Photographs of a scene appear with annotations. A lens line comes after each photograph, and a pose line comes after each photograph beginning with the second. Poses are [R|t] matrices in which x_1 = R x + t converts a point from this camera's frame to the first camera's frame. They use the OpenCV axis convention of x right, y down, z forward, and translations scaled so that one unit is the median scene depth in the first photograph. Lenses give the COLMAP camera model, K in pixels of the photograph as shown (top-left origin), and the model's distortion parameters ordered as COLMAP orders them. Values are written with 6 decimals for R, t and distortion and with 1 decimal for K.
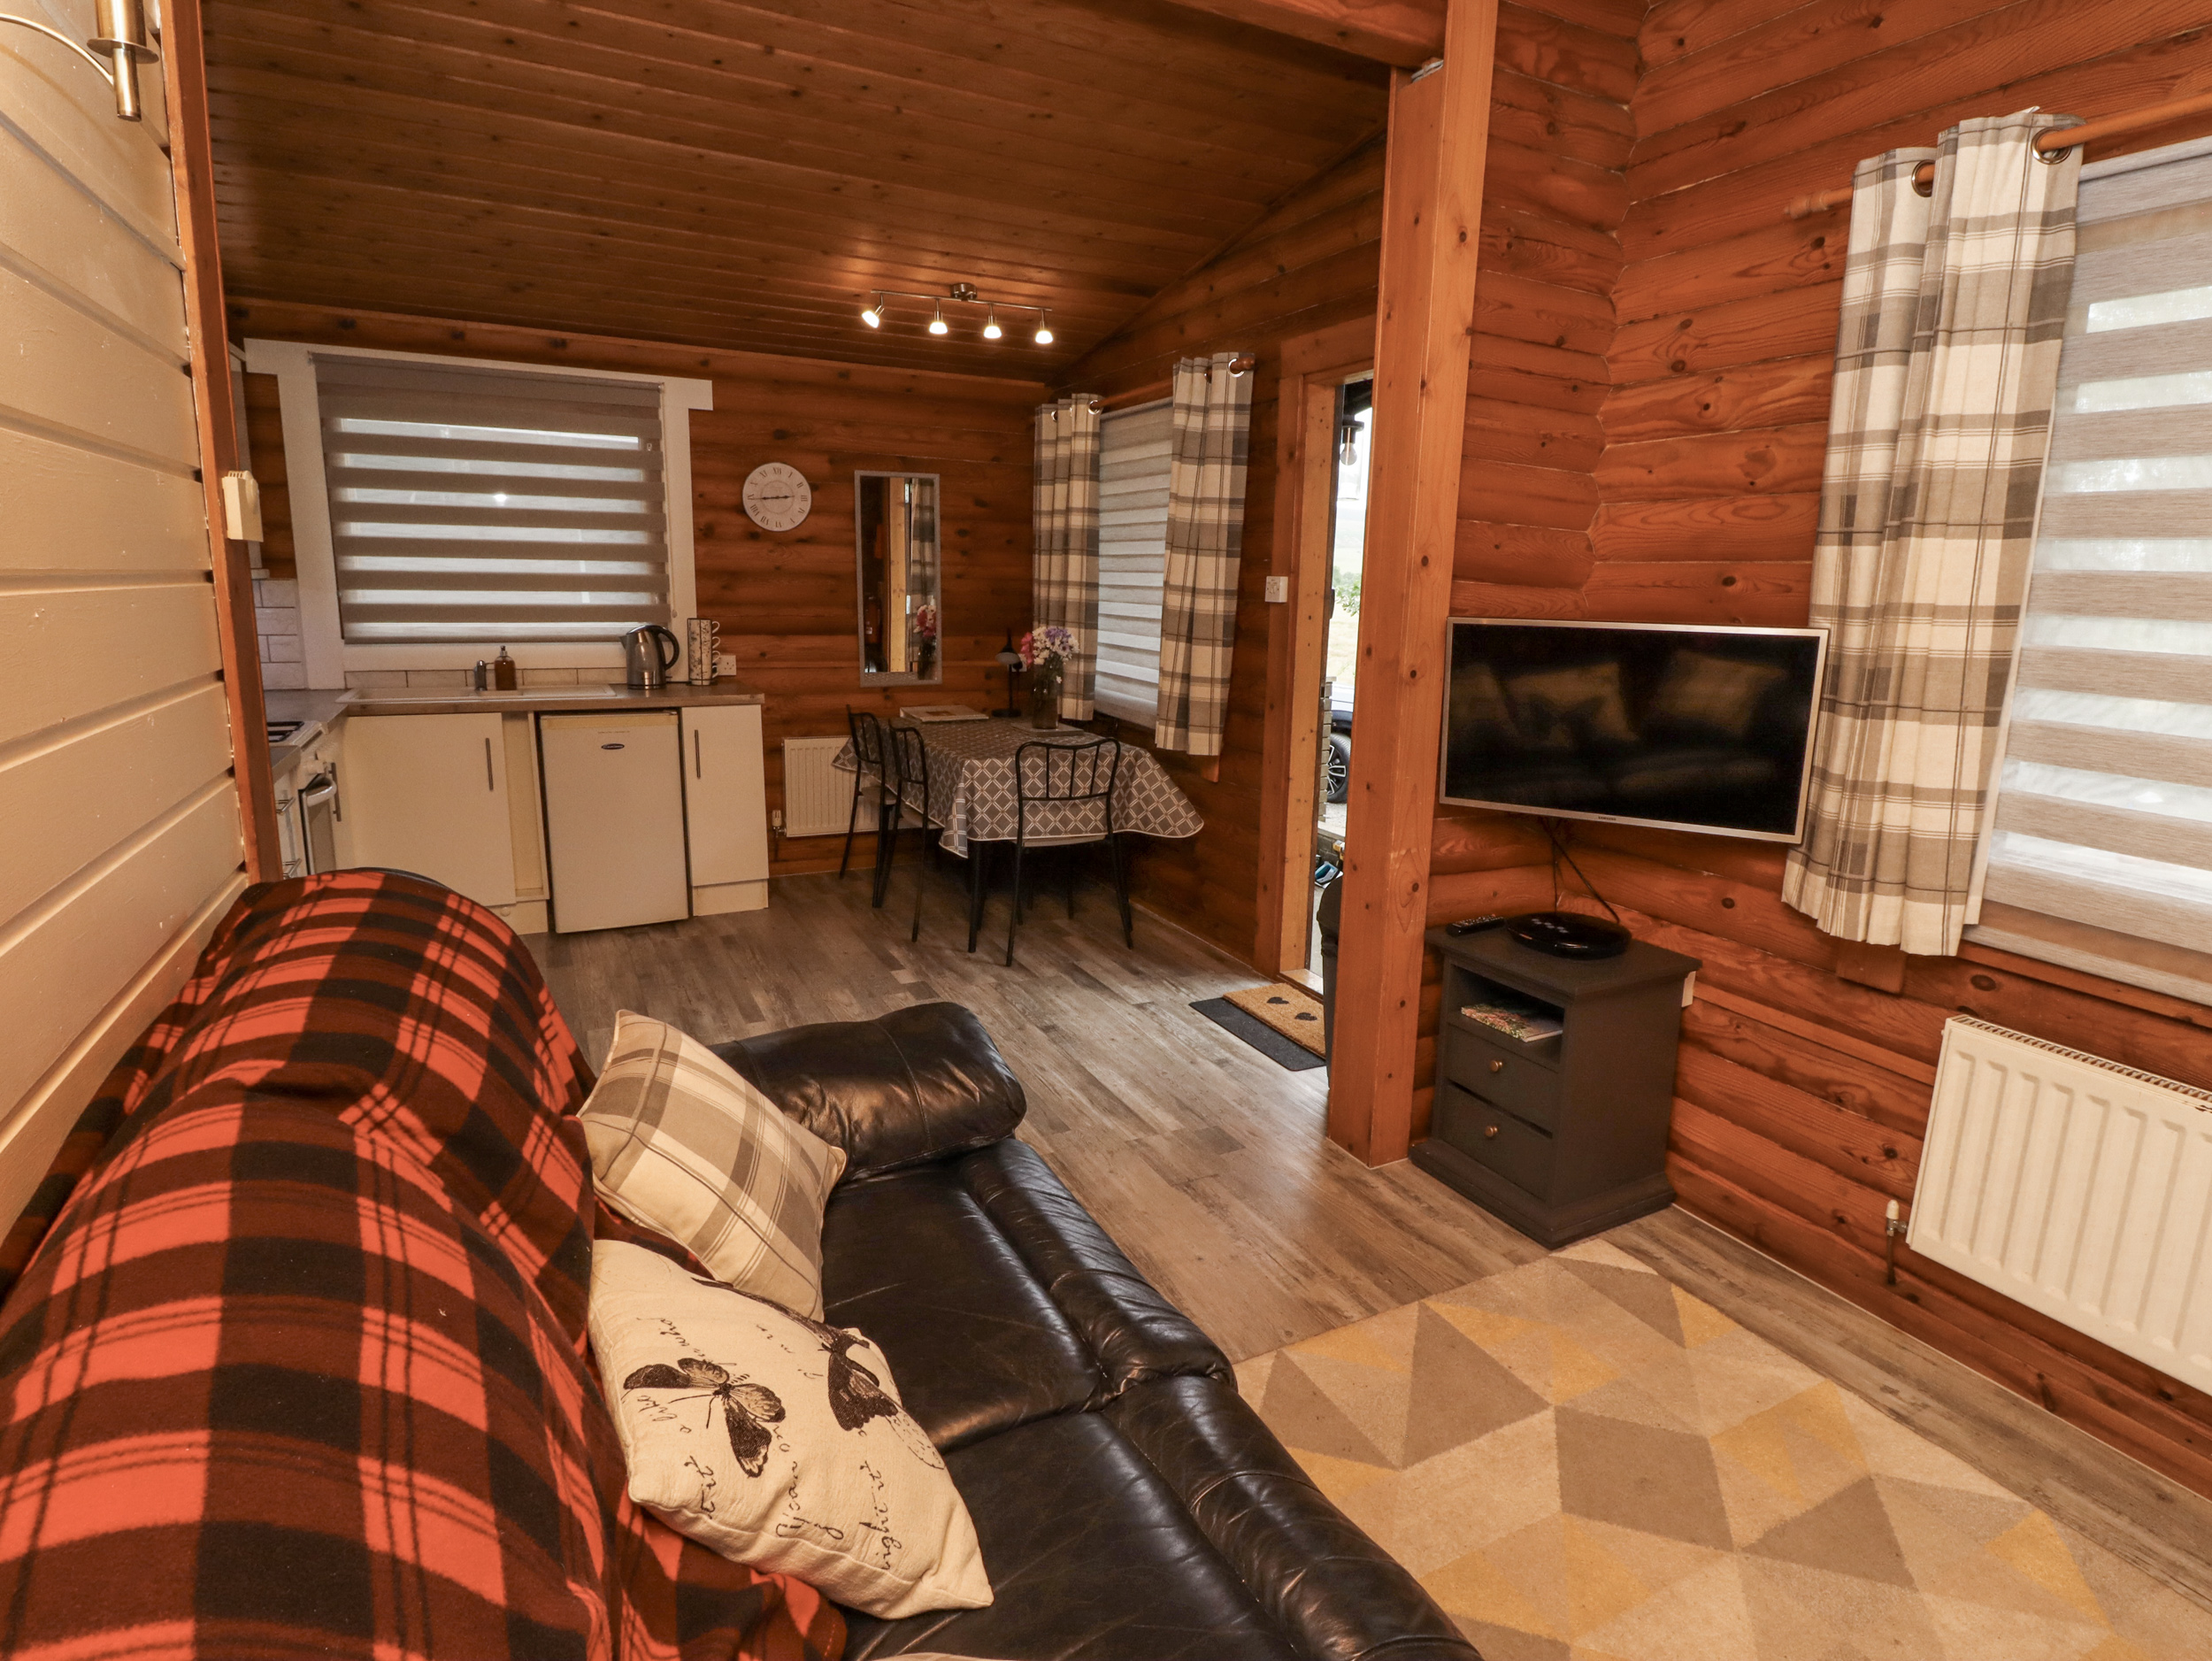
lens RADIAL K [[1155.4, 0, 1130.7], [0, 1155.4, 801.7], [0, 0, 1]] dist [0.004510, -0.017202]
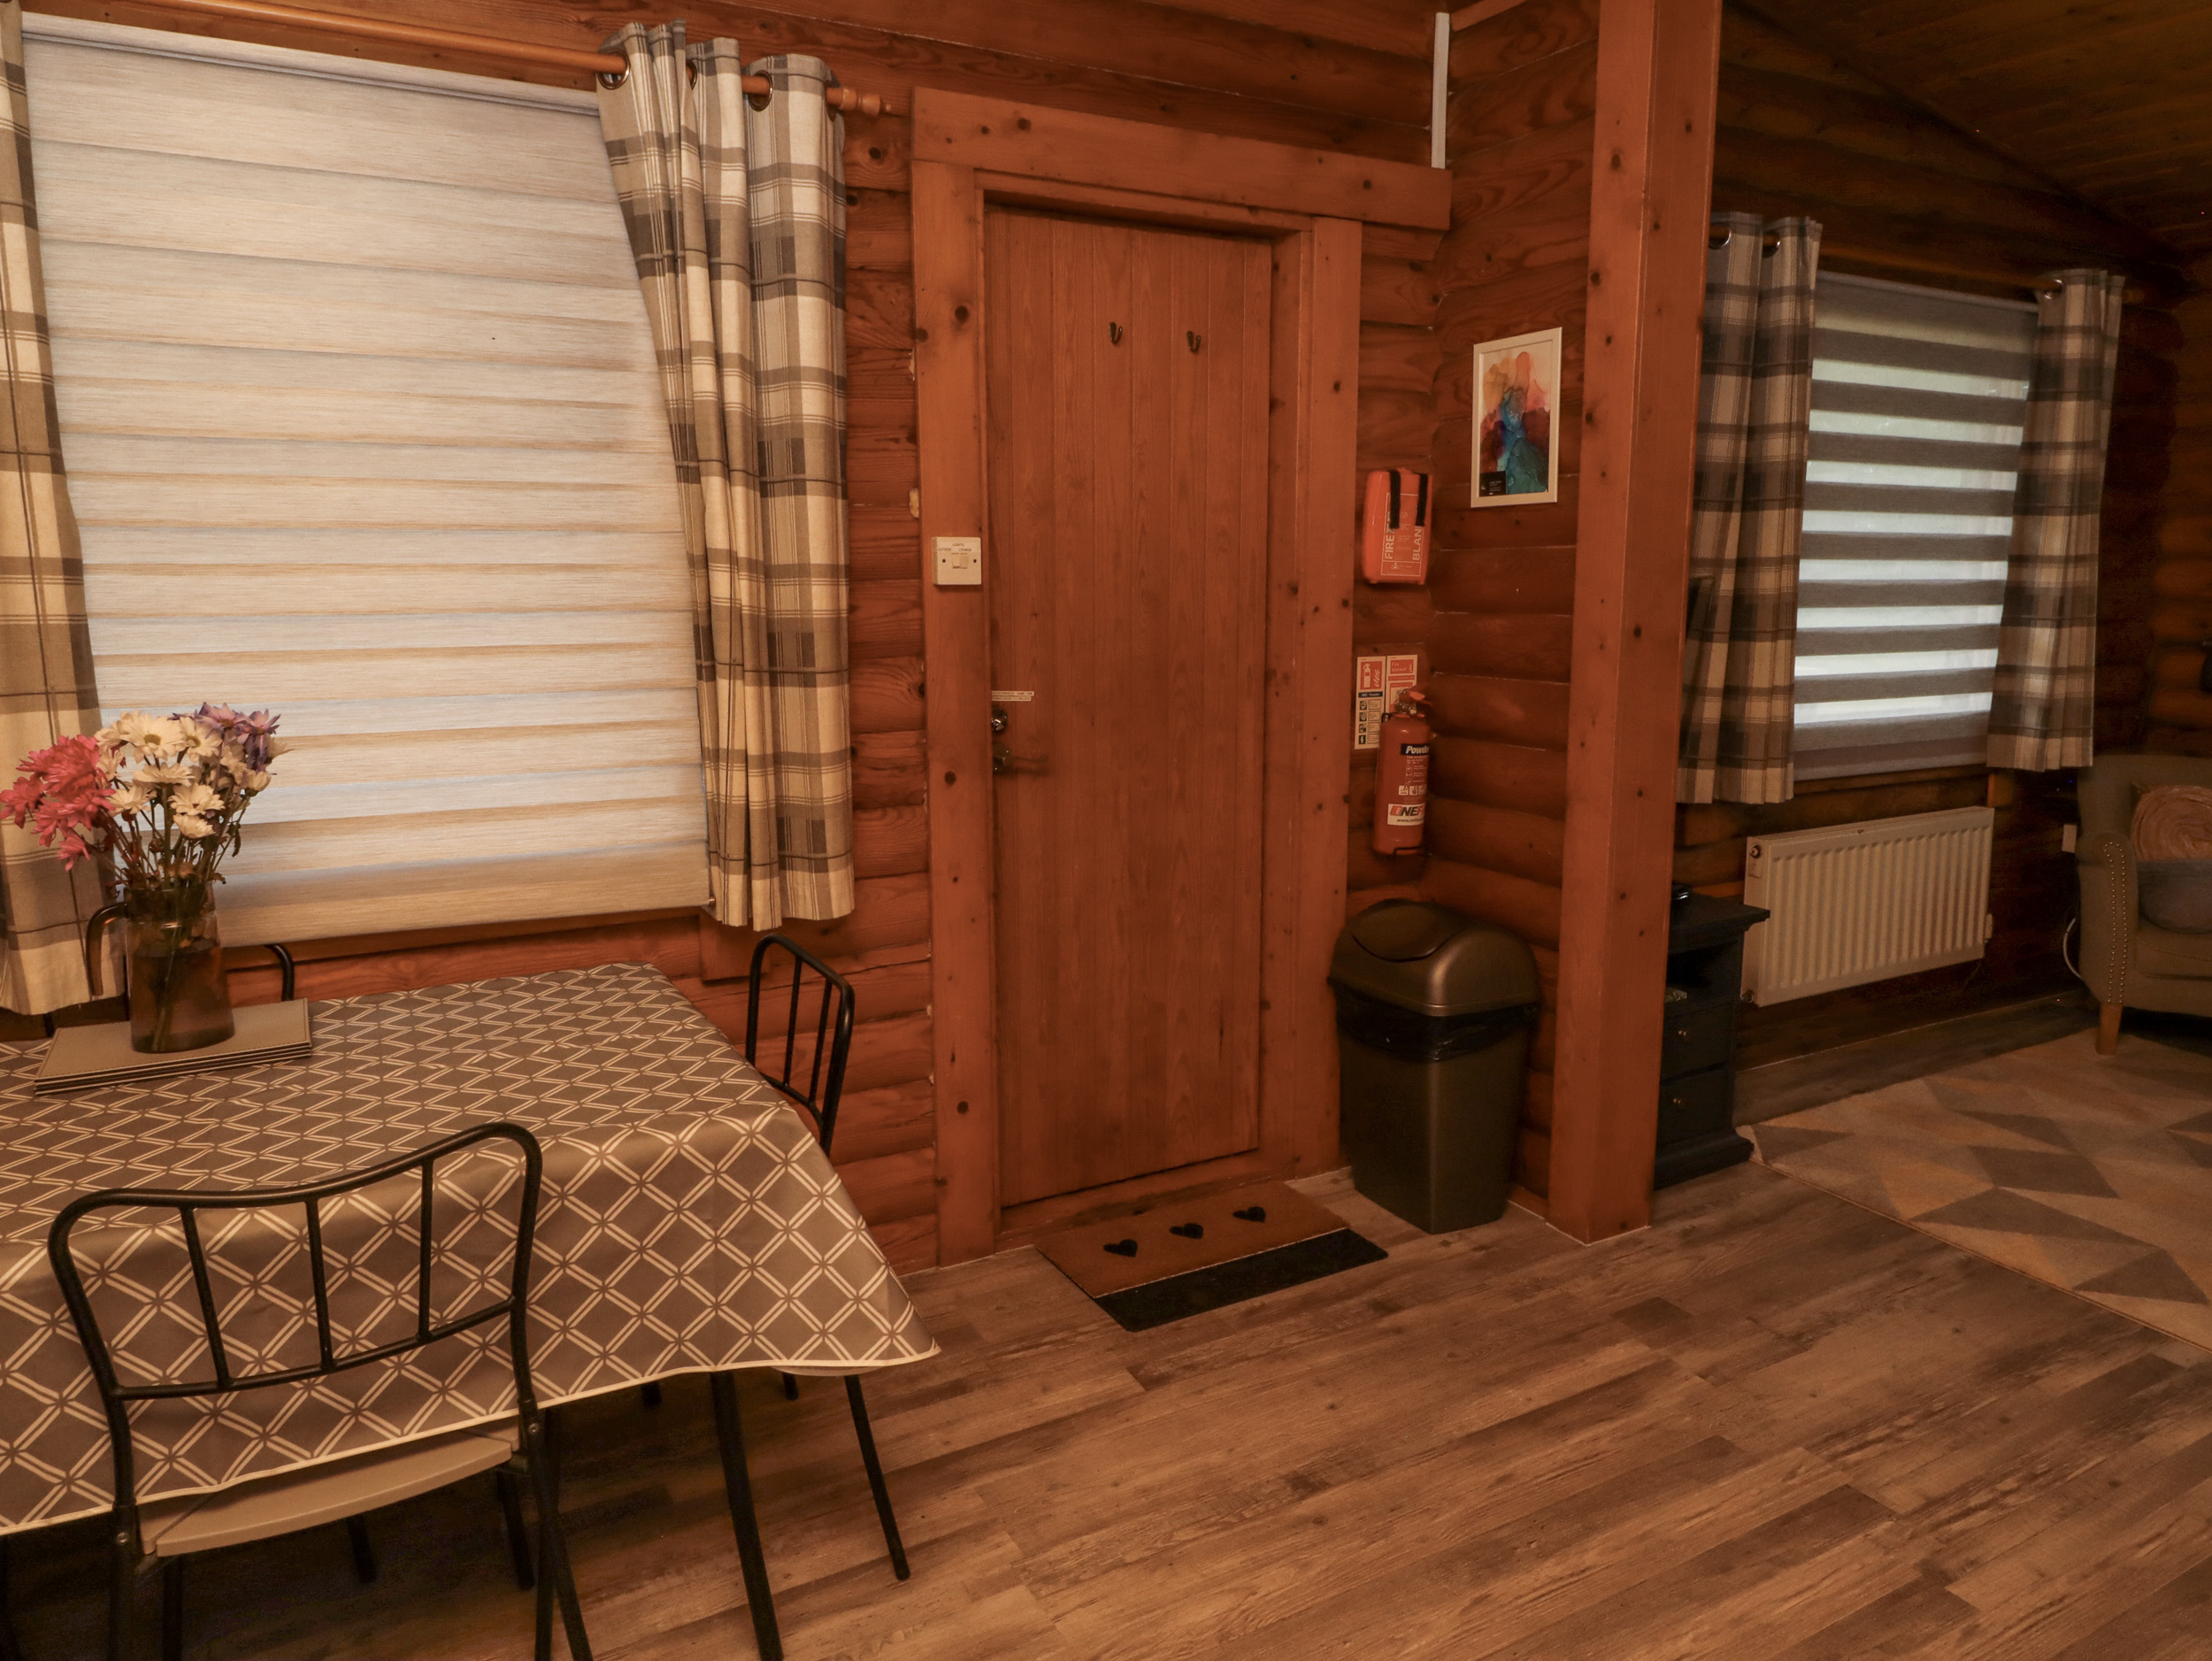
lens RADIAL K [[1488.2, 0, 1132.8], [0, 1488.2, 797.1], [0, 0, 1]] dist [0.005786, -0.009534]
pose [[-0.036466, -0.187582, 0.981572, -0.851912], [0.184608, 0.964056, 0.191093, -0.288396], [-0.982136, 0.188174, -0.000526, 1.390855]]
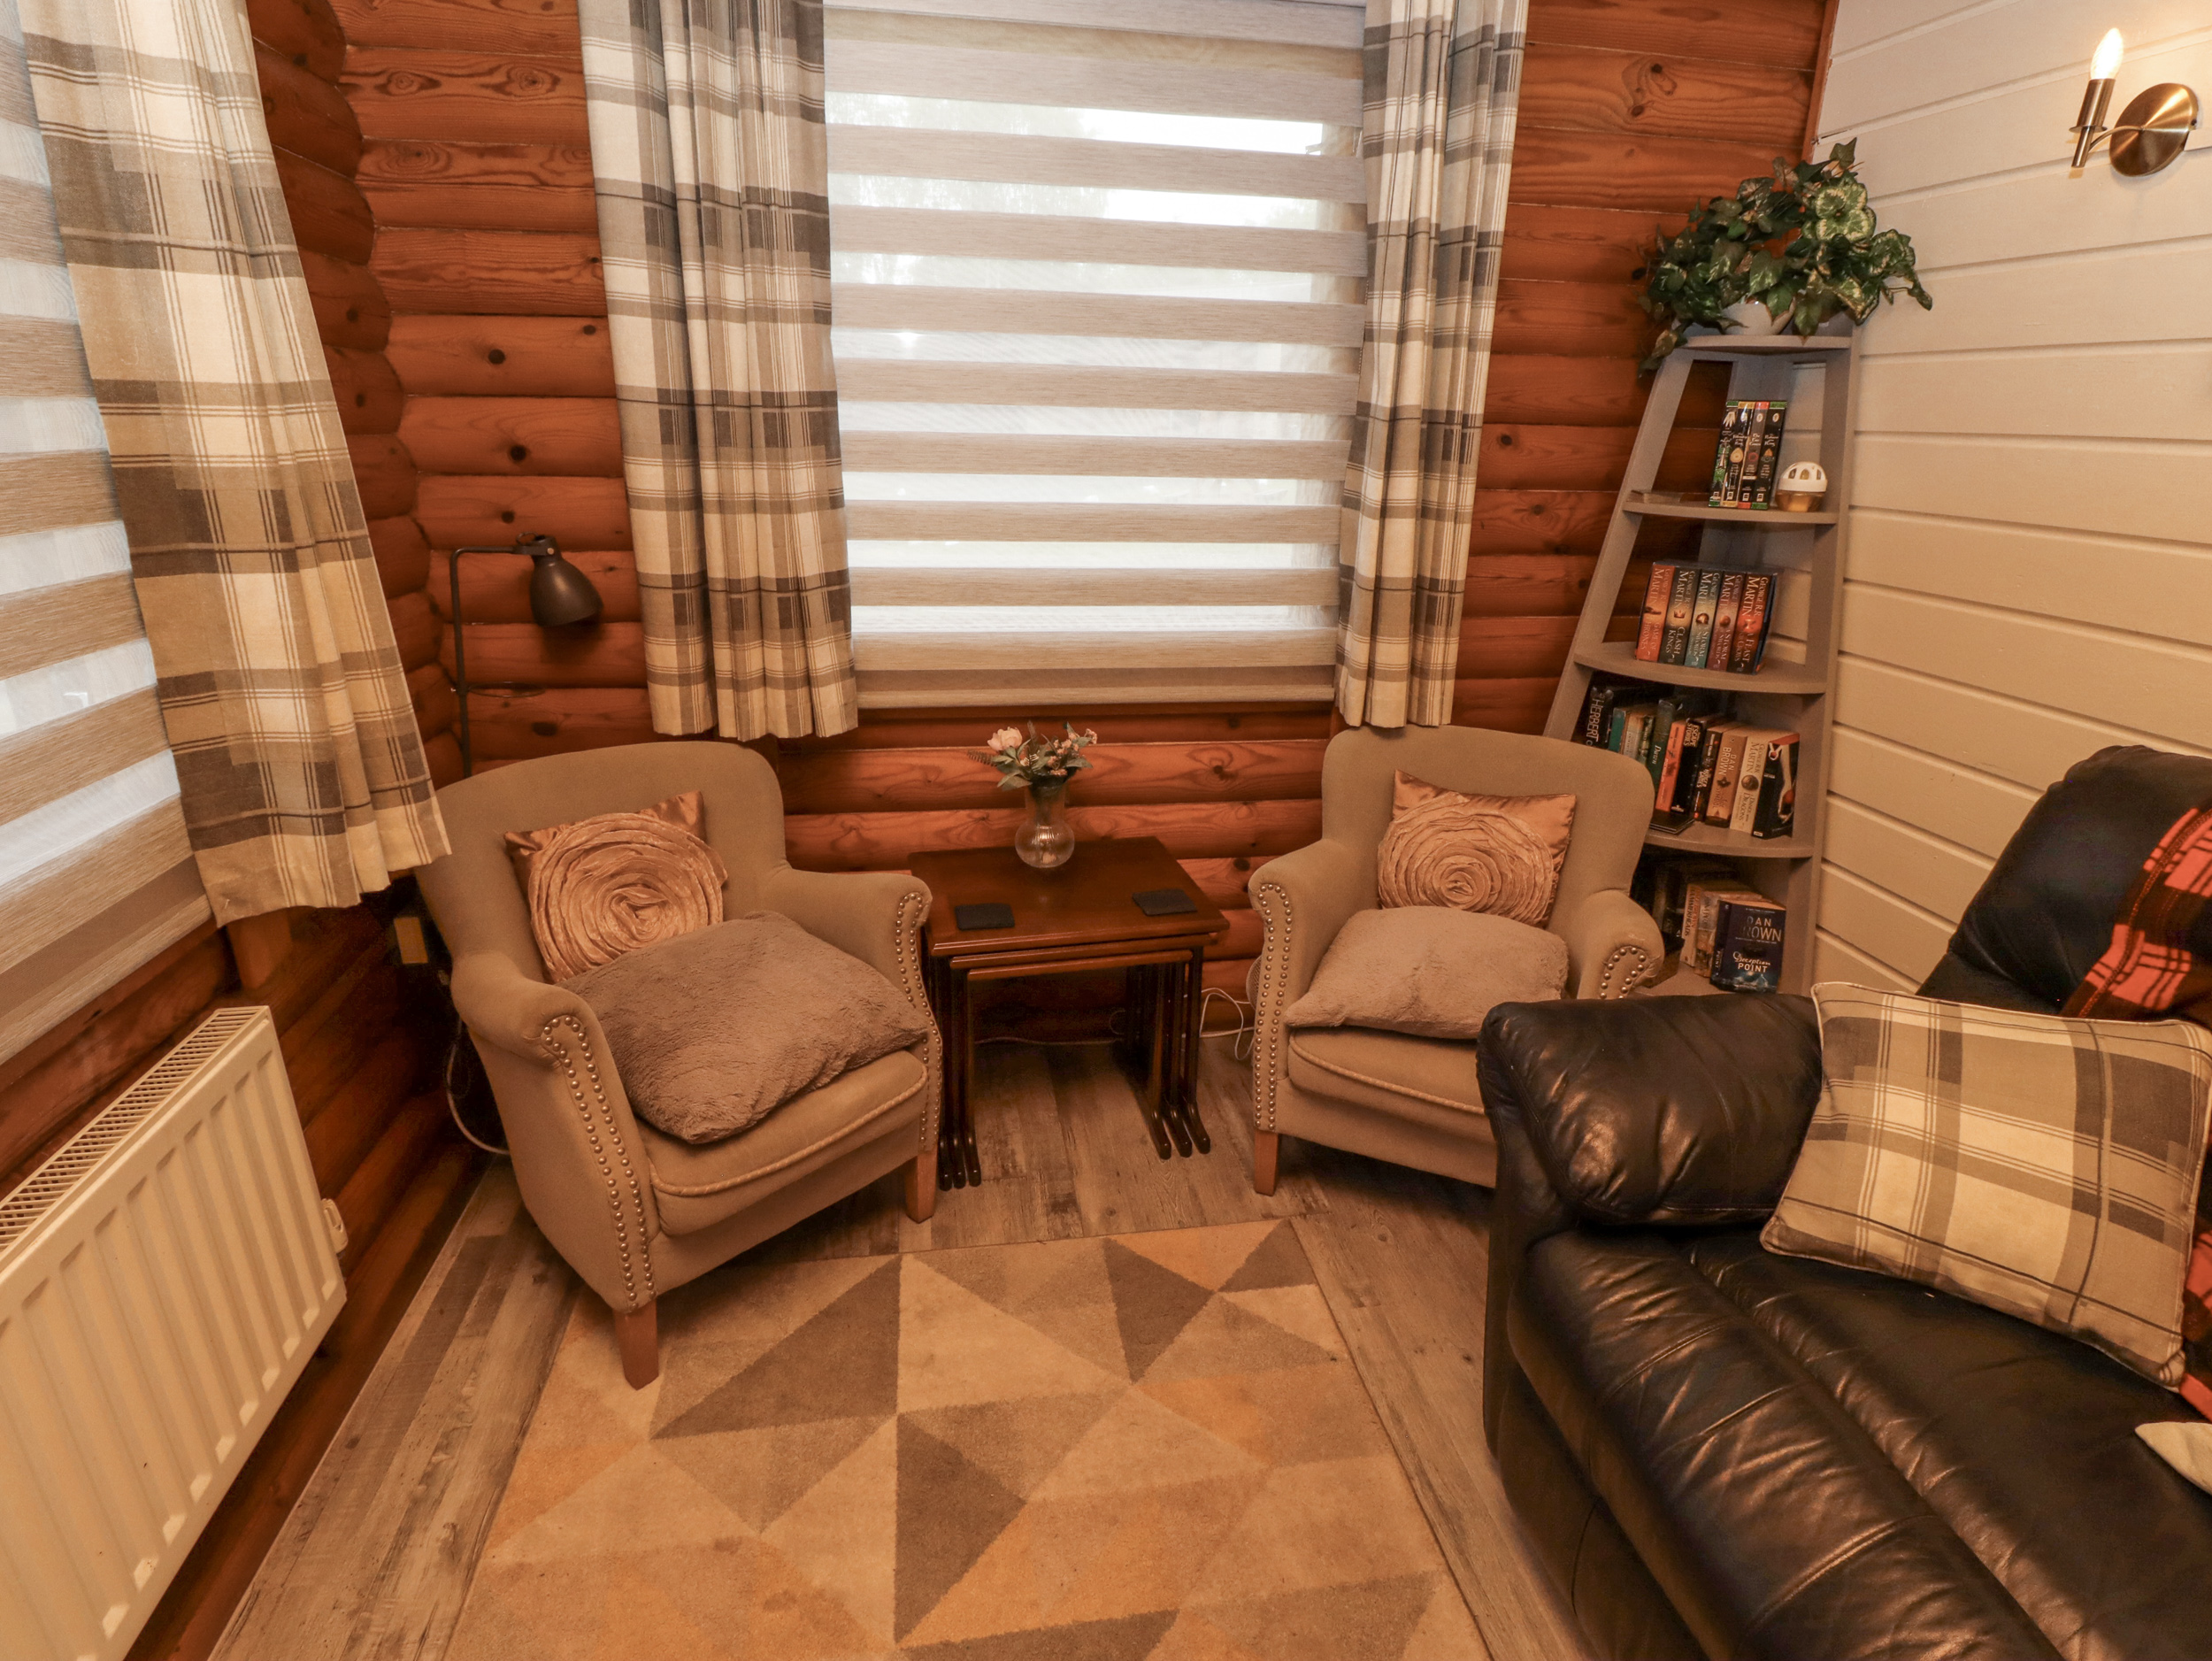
lens RADIAL K [[1155.4, 0, 1130.7], [0, 1155.4, 801.7], [0, 0, 1]] dist [0.004510, -0.017202]
pose [[-0.953341, -0.138831, 0.268080, 0.212113], [0.010453, 0.872277, 0.488900, -0.128695], [-0.301715, 0.468890, -0.830127, 0.736758]]
